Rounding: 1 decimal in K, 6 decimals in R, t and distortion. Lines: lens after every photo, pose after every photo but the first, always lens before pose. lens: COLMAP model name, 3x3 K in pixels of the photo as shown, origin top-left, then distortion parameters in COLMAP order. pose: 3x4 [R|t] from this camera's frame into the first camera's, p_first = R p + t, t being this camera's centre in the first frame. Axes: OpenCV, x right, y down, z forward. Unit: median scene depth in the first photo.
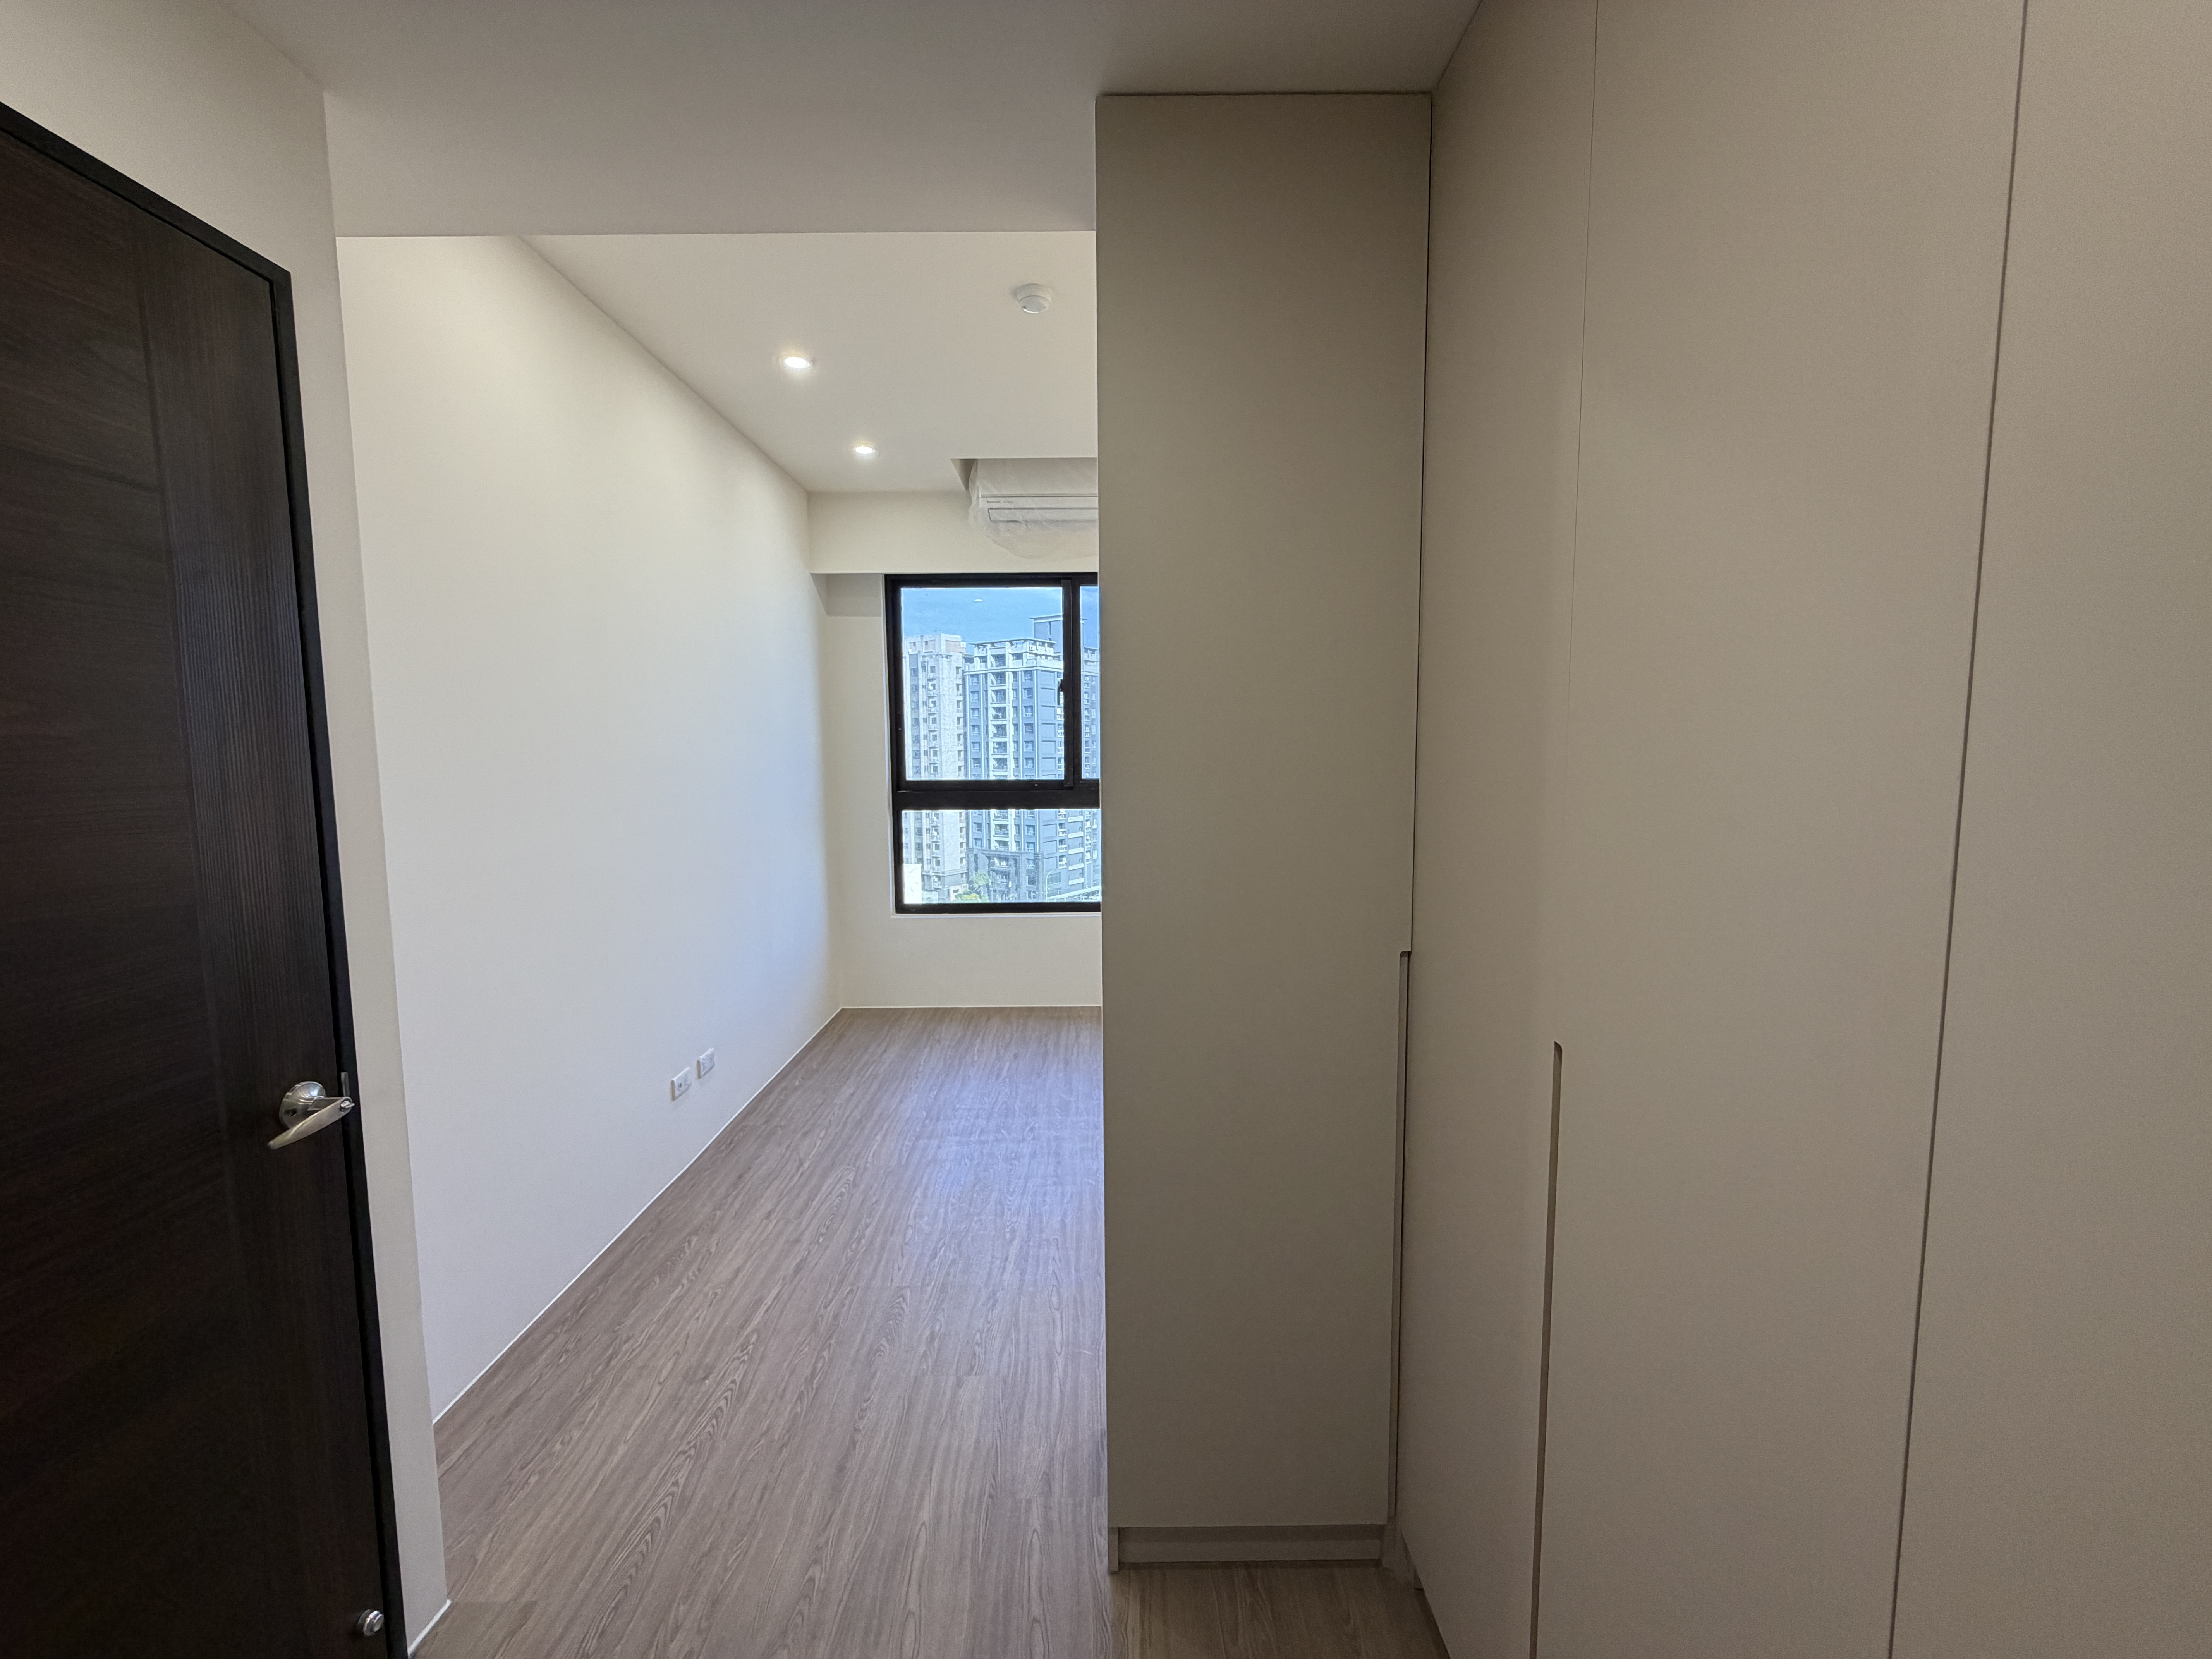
lens RADIAL K [[881.9, 0, 1104.0], [0, 881.9, 828.3], [0, 0, 1]] dist [-0.000553, 0.000137]
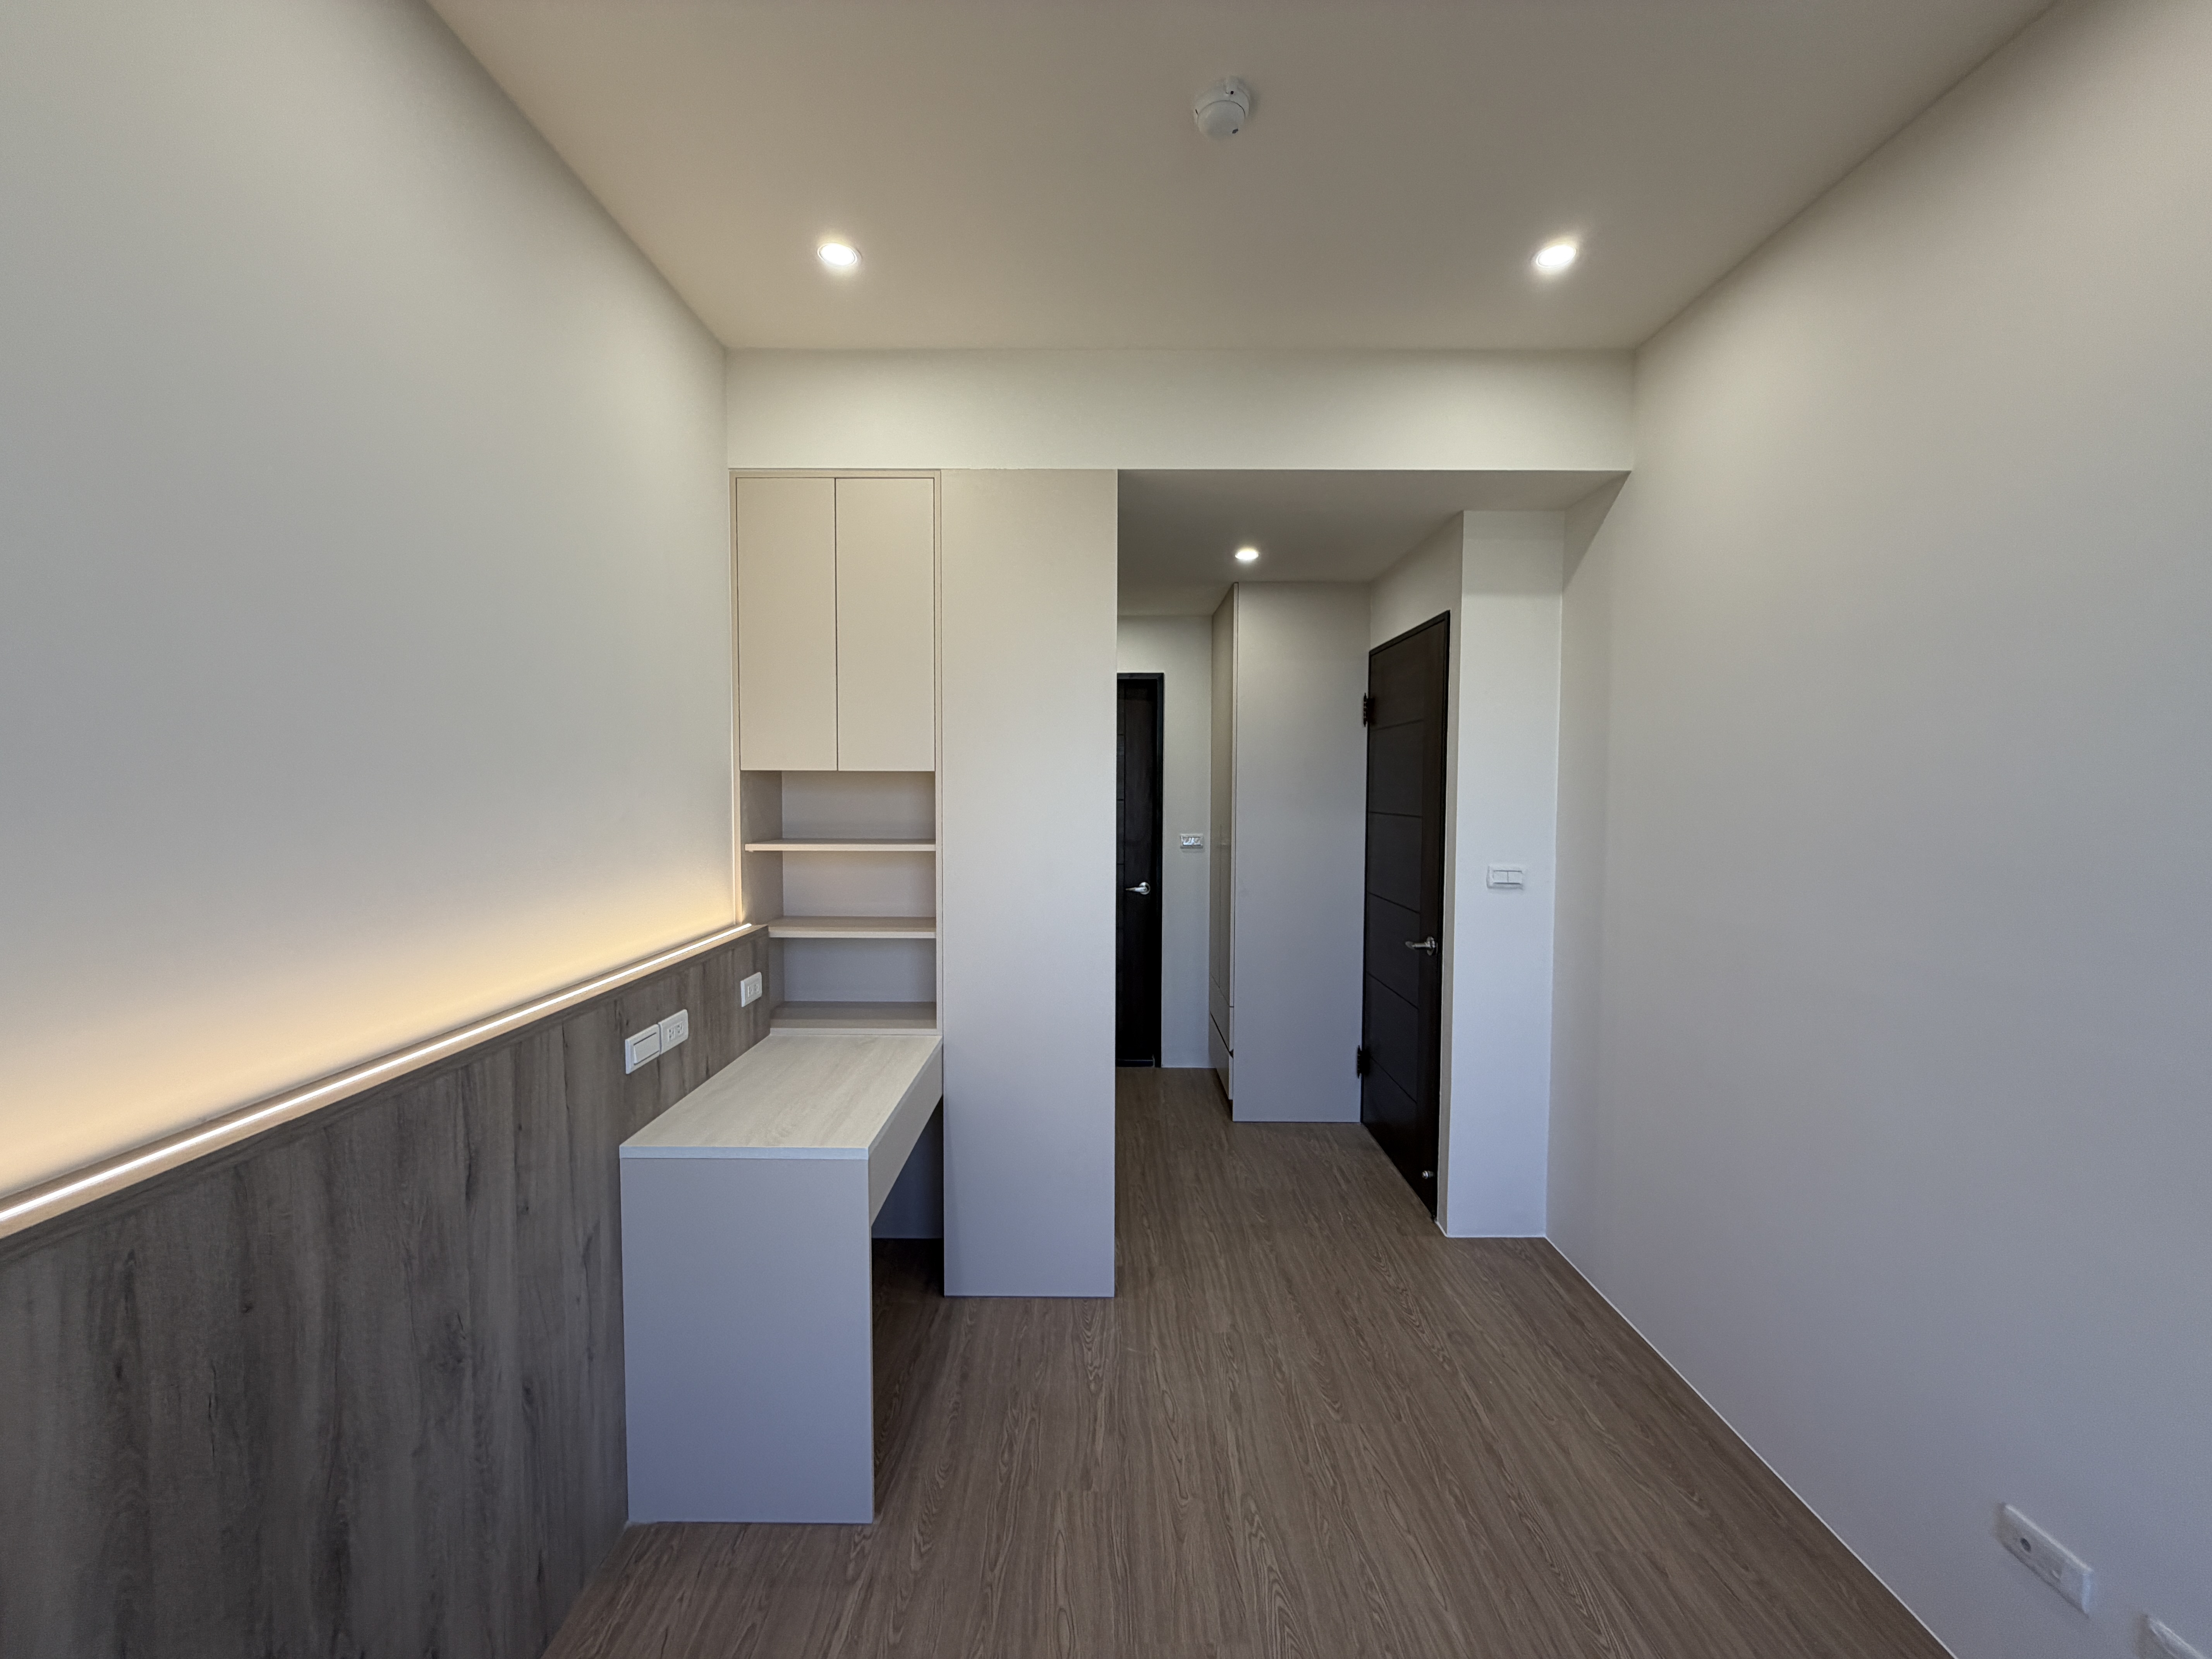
lens RADIAL K [[881.9, 0, 1096.7], [0, 881.9, 826.2], [0, 0, 1]] dist [-0.000553, 0.000137]
pose [[-0.999812, 0.007215, 0.017999, -0.000568], [0.009566, 0.990917, 0.134133, -0.226513], [-0.016867, 0.134280, -0.990800, 2.120047]]
